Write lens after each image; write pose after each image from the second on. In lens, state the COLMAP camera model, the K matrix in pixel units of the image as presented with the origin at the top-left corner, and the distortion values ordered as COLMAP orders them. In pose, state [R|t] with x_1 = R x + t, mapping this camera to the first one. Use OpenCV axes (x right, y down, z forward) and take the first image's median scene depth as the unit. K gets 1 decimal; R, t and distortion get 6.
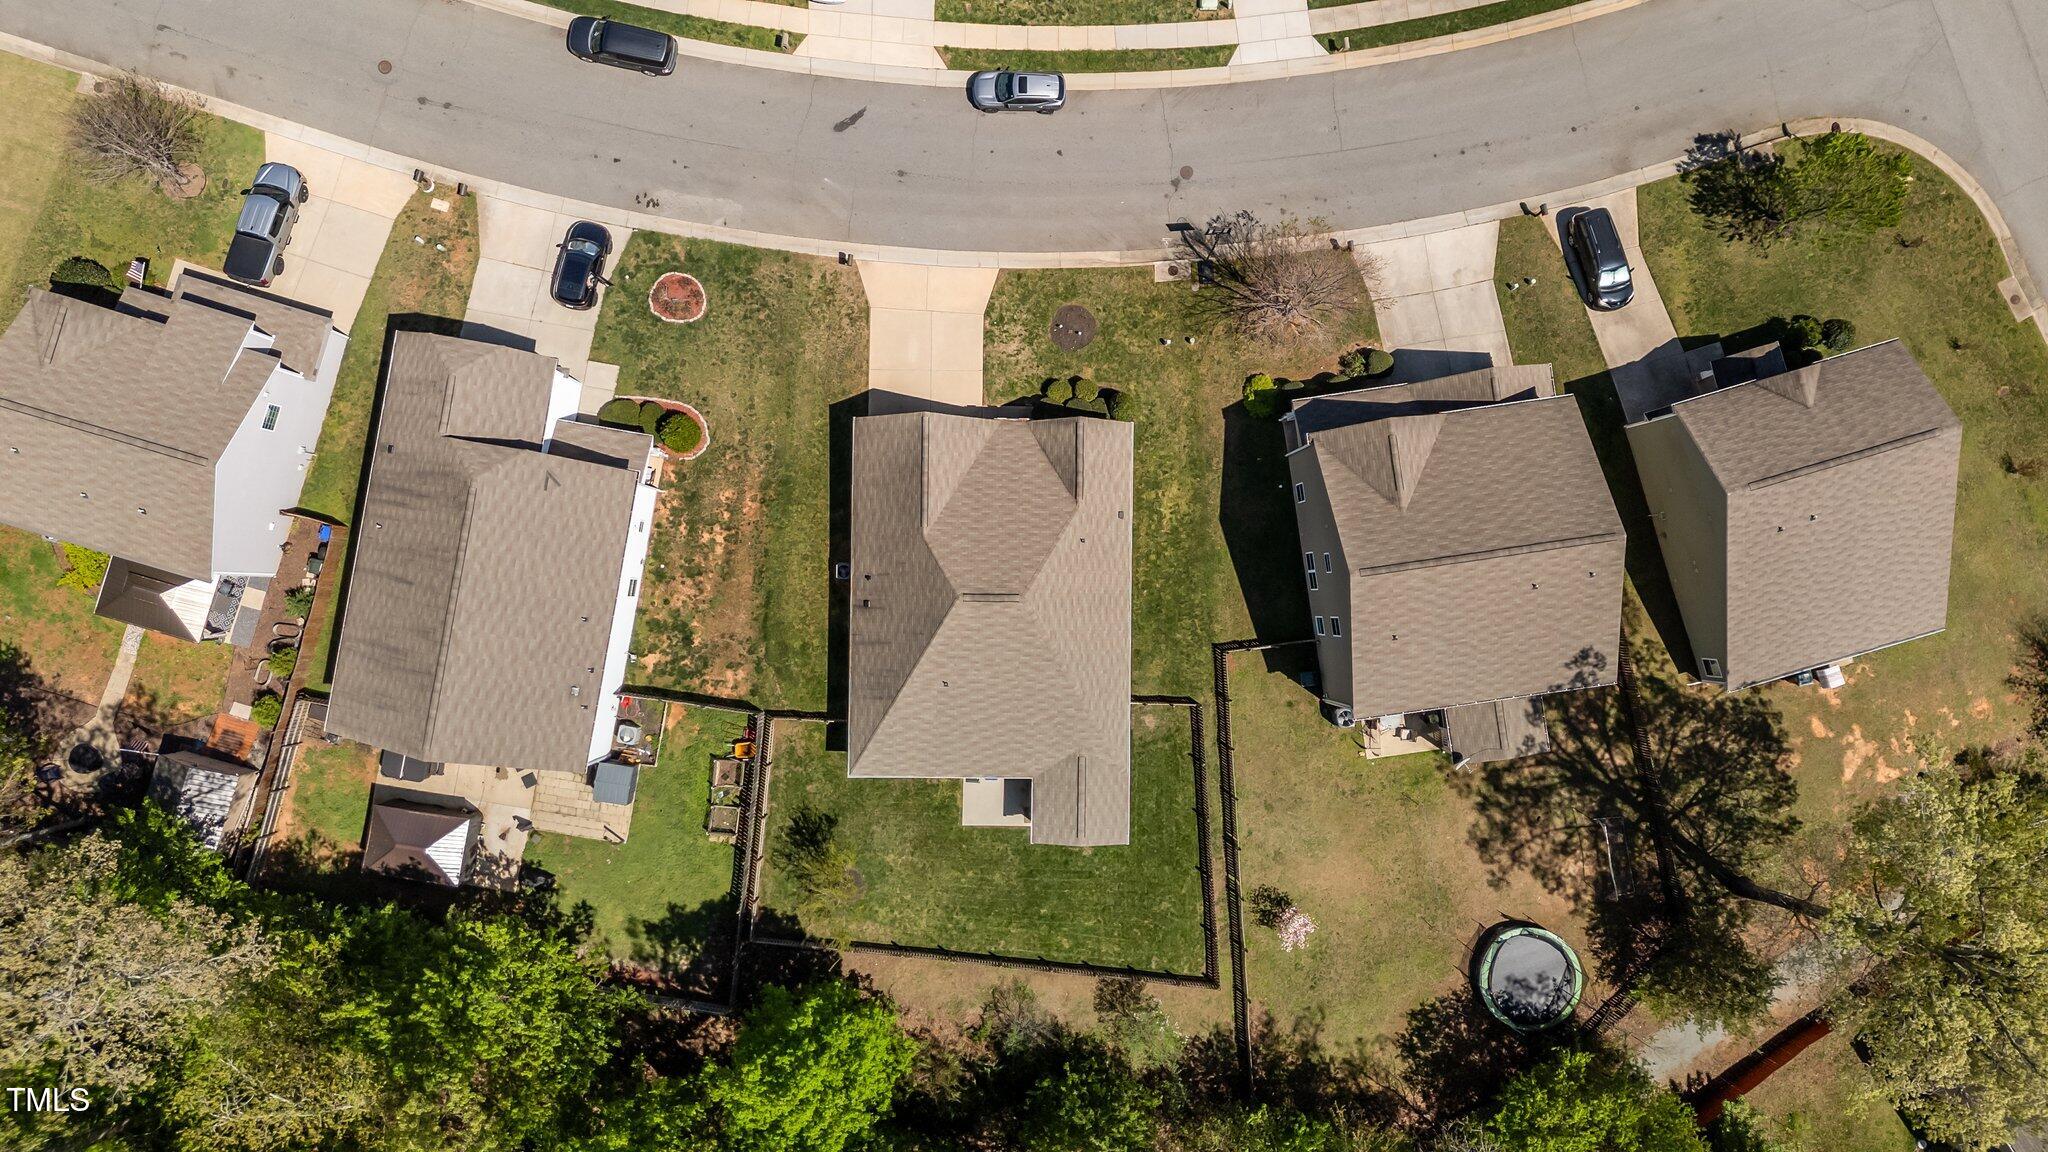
lens RADIAL K [[1515.4, 0, 1034.5], [0, 1515.4, 572.5], [0, 0, 1]] dist [0.078261, 0.007366]
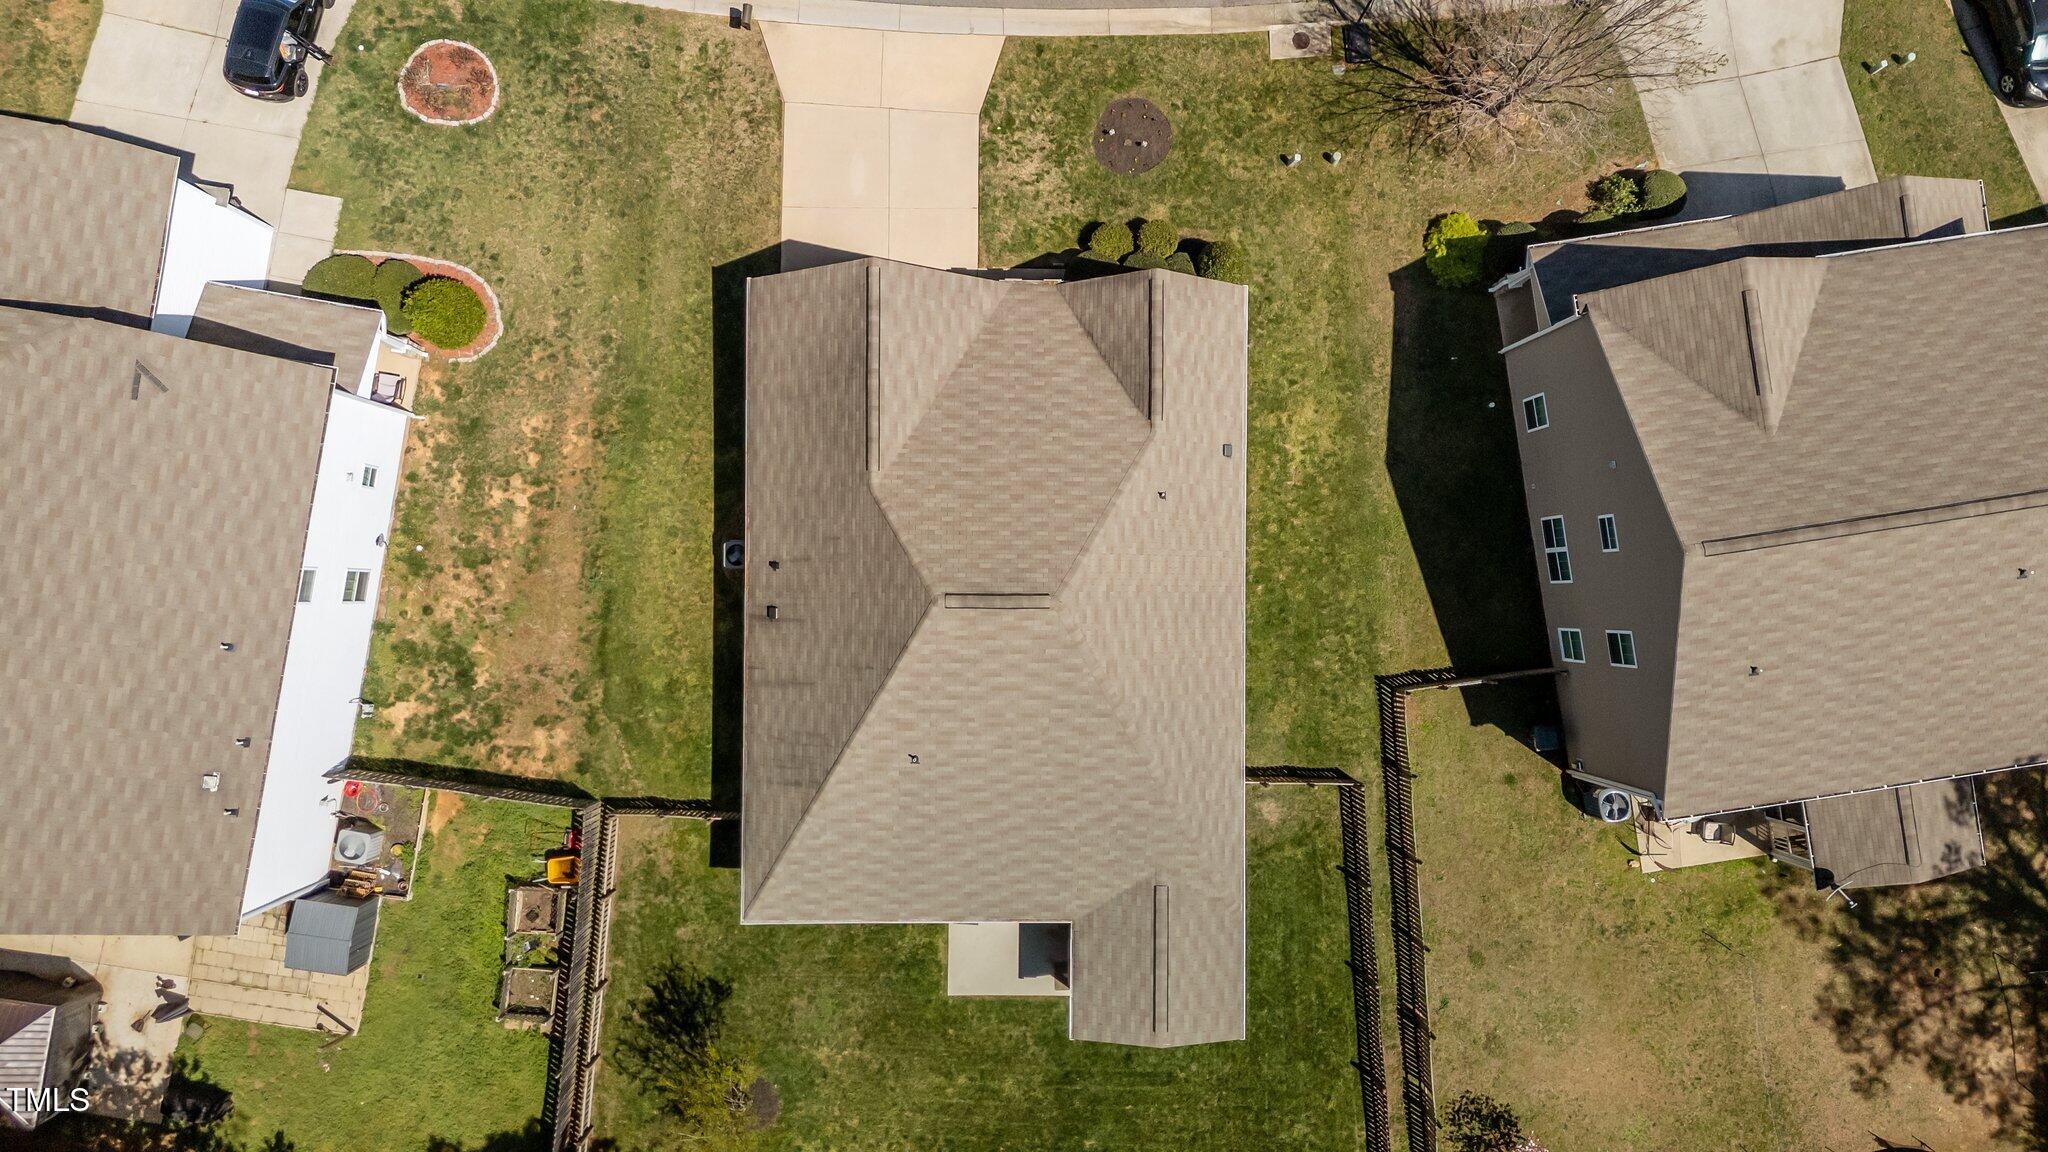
lens RADIAL K [[1515.4, 0, 1015.8], [0, 1515.4, 561.5], [0, 0, 1]] dist [0.078261, 0.007366]
pose [[0.999949, -0.006228, -0.007951, -0.016101], [0.006189, 0.999969, -0.004968, 0.005052], [0.007981, 0.004919, 0.999956, 0.422413]]
